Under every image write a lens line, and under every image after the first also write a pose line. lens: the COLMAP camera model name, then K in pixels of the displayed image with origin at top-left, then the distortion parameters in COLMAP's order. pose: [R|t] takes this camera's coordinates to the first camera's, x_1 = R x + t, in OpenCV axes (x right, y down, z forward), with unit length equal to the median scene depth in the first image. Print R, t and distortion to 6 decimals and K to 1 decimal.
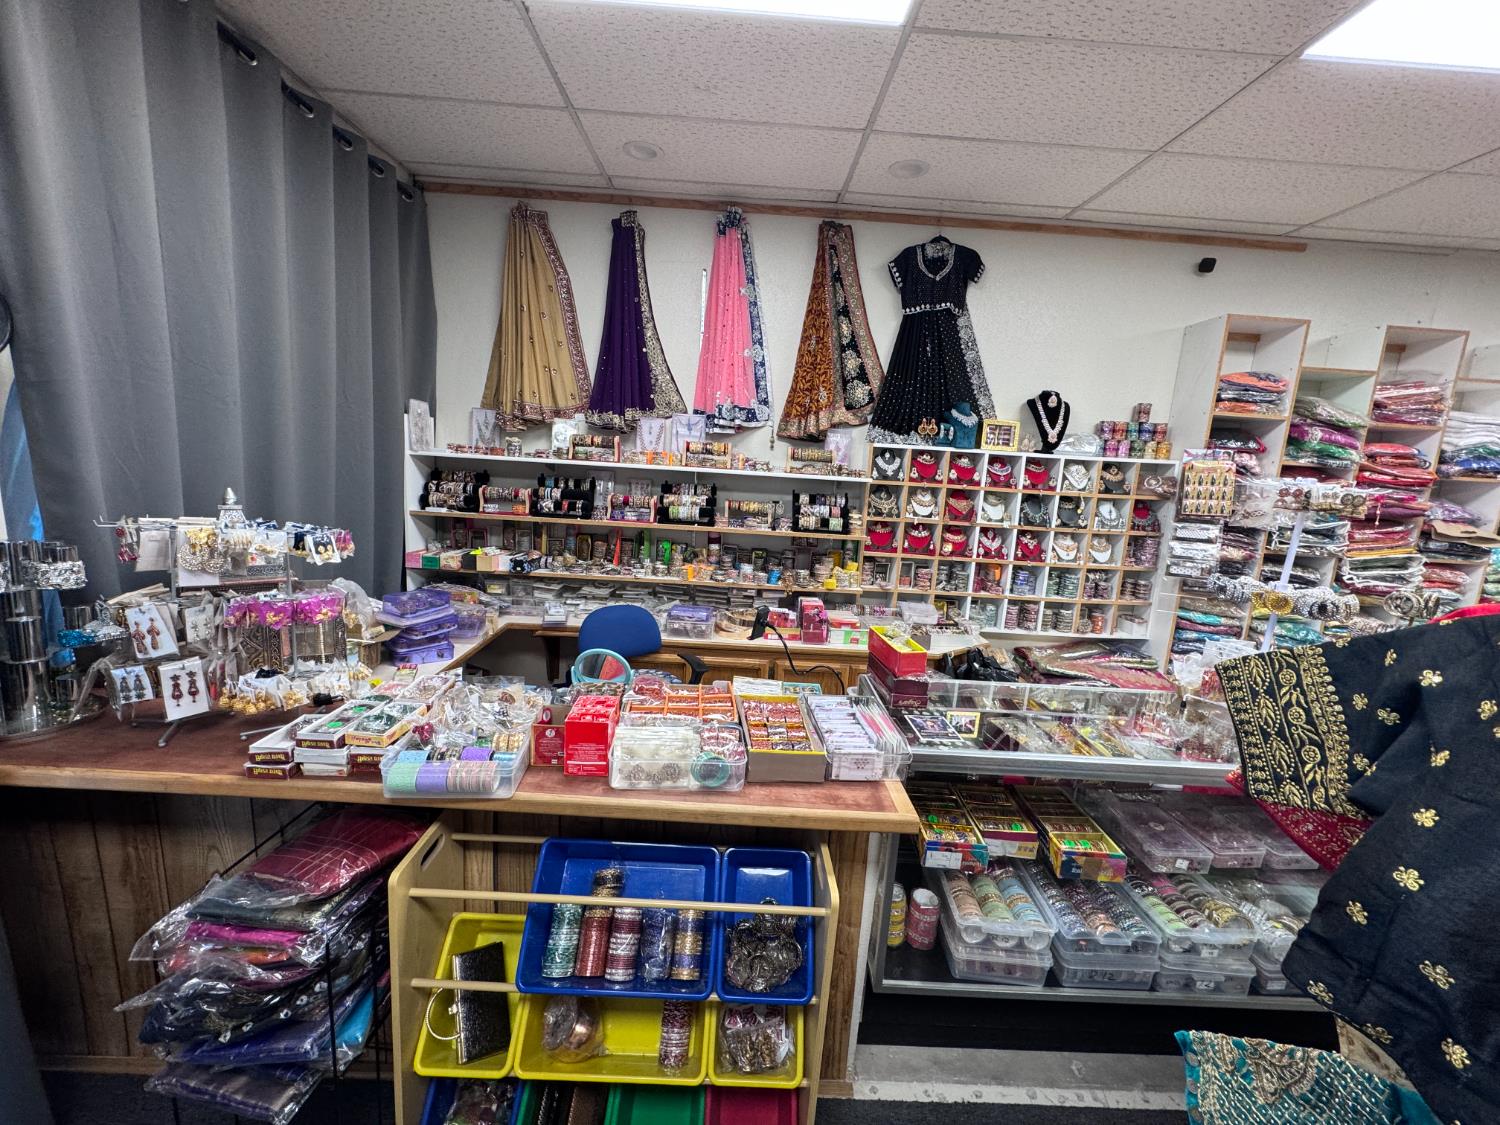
lens RADIAL K [[598.2, 0, 748.5], [0, 598.2, 559.2], [0, 0, 1]] dist [-0.001250, 0.000044]
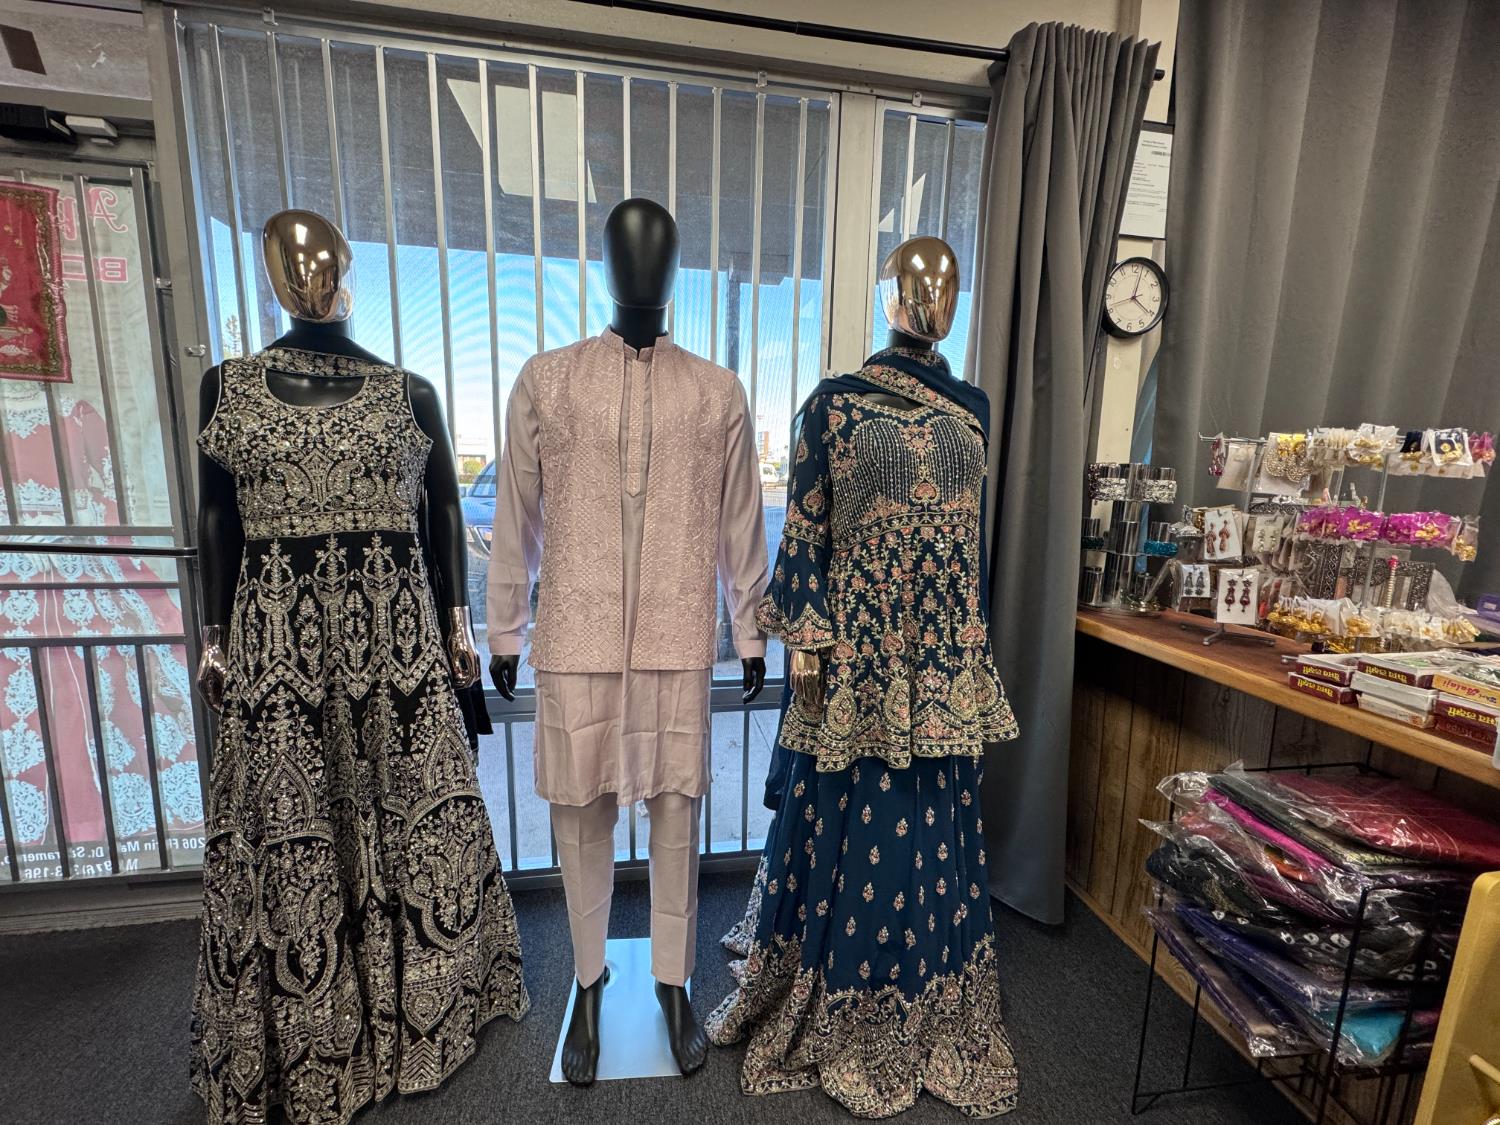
lens RADIAL K [[598.2, 0, 747.2], [0, 598.2, 570.3], [0, 0, 1]] dist [-0.001250, 0.000044]
pose [[0.161233, 0.089085, -0.982888, -0.084455], [-0.177628, 0.982274, 0.059891, 0.271181], [0.970800, 0.164932, 0.174199, 0.004201]]
